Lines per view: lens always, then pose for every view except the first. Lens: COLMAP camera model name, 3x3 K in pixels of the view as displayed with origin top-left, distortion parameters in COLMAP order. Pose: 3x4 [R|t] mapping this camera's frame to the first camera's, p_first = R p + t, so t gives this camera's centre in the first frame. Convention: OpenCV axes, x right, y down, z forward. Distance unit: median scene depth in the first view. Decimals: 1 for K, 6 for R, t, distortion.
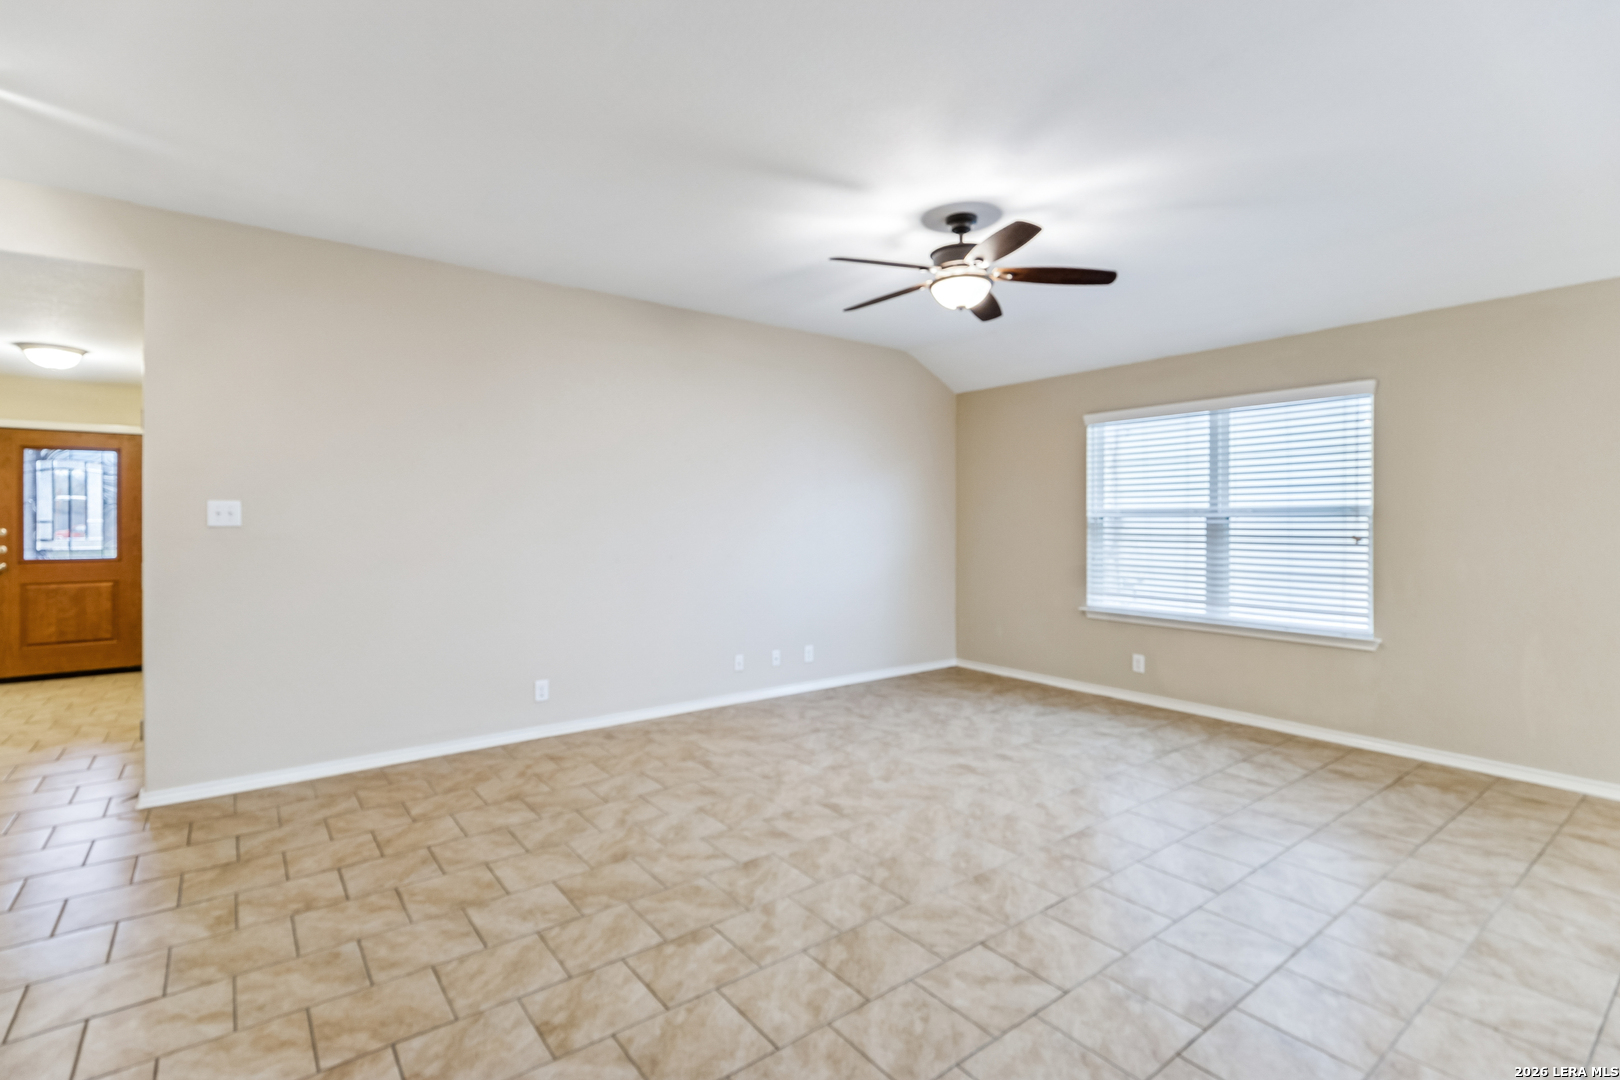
lens RADIAL K [[740.1, 0, 798.5], [0, 740.1, 525.5], [0, 0, 1]] dist [0.007777, 0.000238]
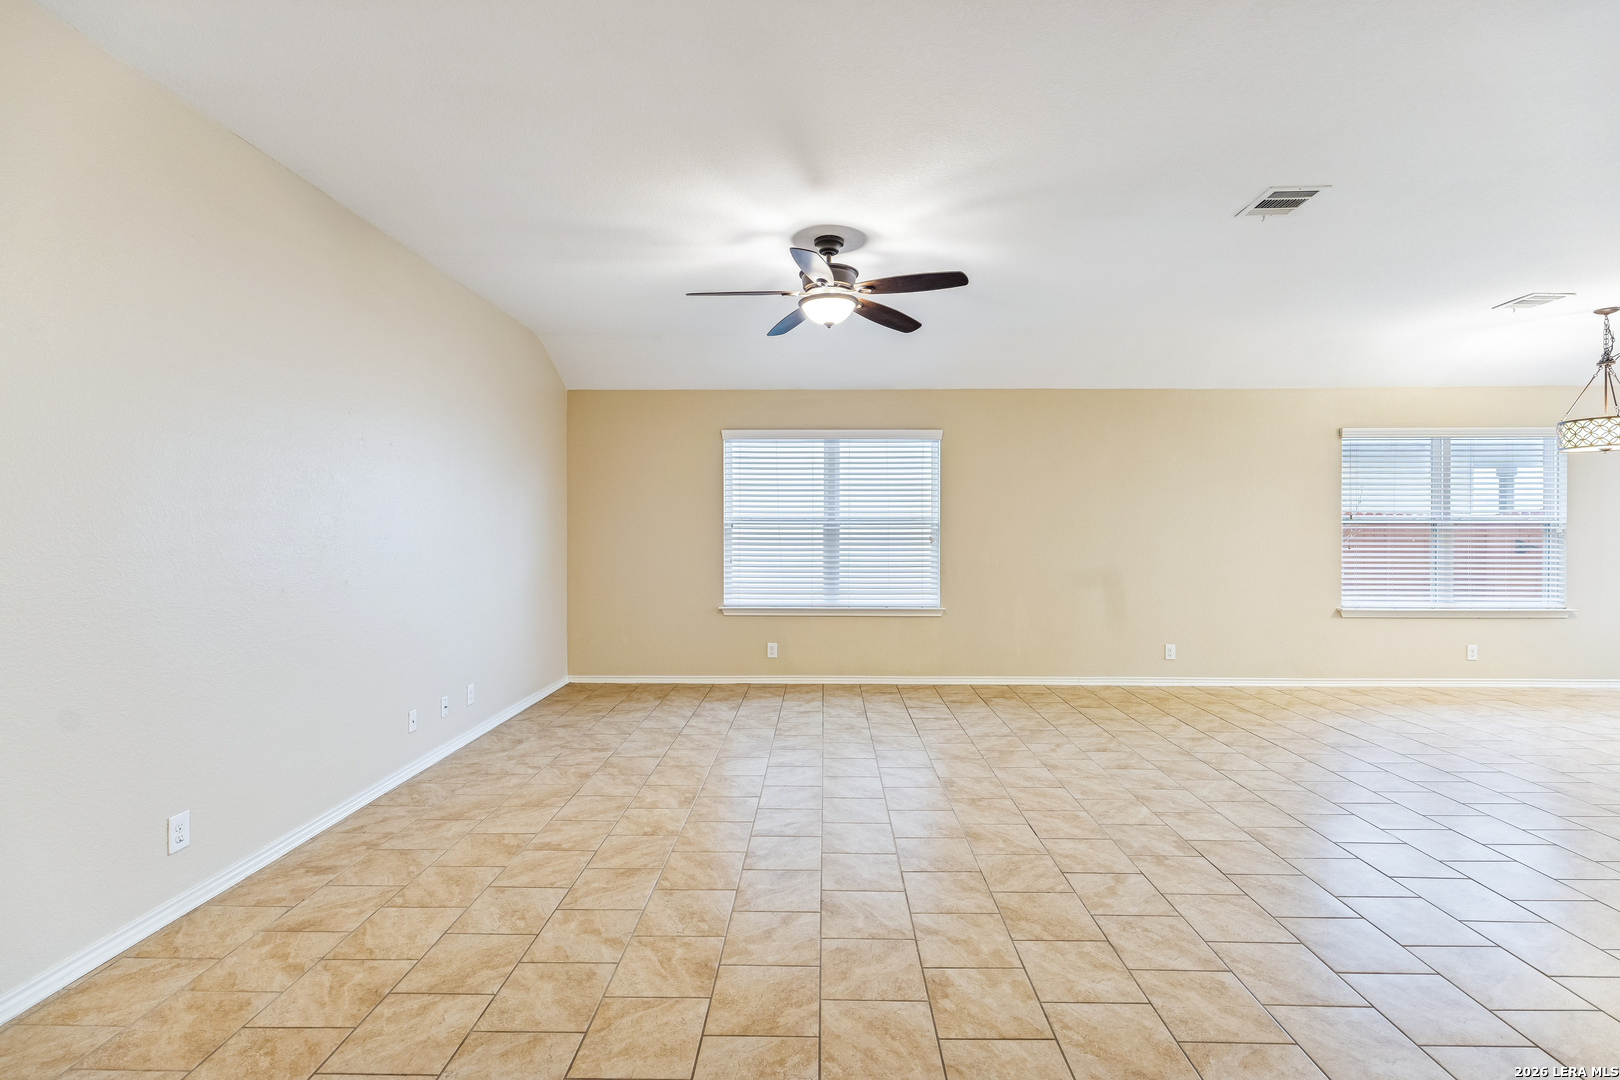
lens RADIAL K [[740.1, 0, 808.6], [0, 740.1, 524.4], [0, 0, 1]] dist [0.007777, 0.000238]
pose [[0.622906, 0.004884, 0.782282, -0.629271], [0.002898, 0.999959, -0.008550, 0.000038], [-0.782291, 0.007593, 0.622866, 0.364845]]
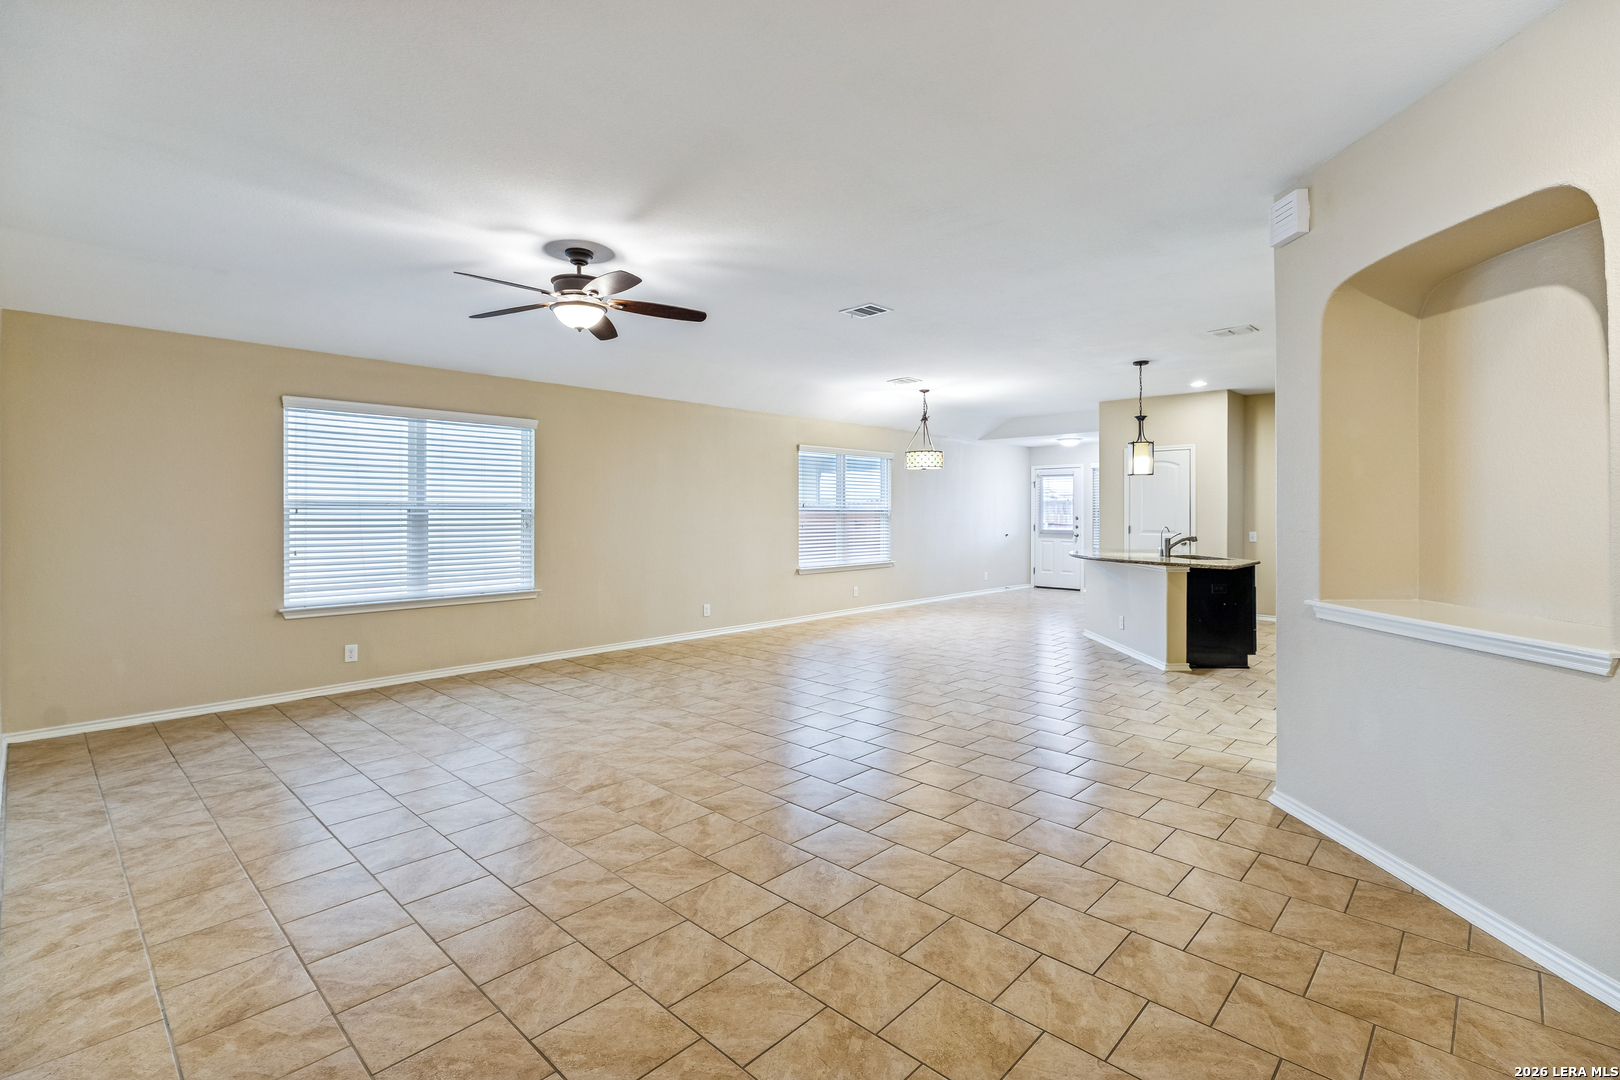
lens RADIAL K [[740.1, 0, 811.9], [0, 740.1, 516.7], [0, 0, 1]] dist [0.007777, 0.000238]
pose [[-0.157304, -0.005236, 0.987536, -0.989946], [0.005059, 0.999969, 0.006107, -0.005673], [-0.987537, 0.005957, -0.157272, 0.826235]]
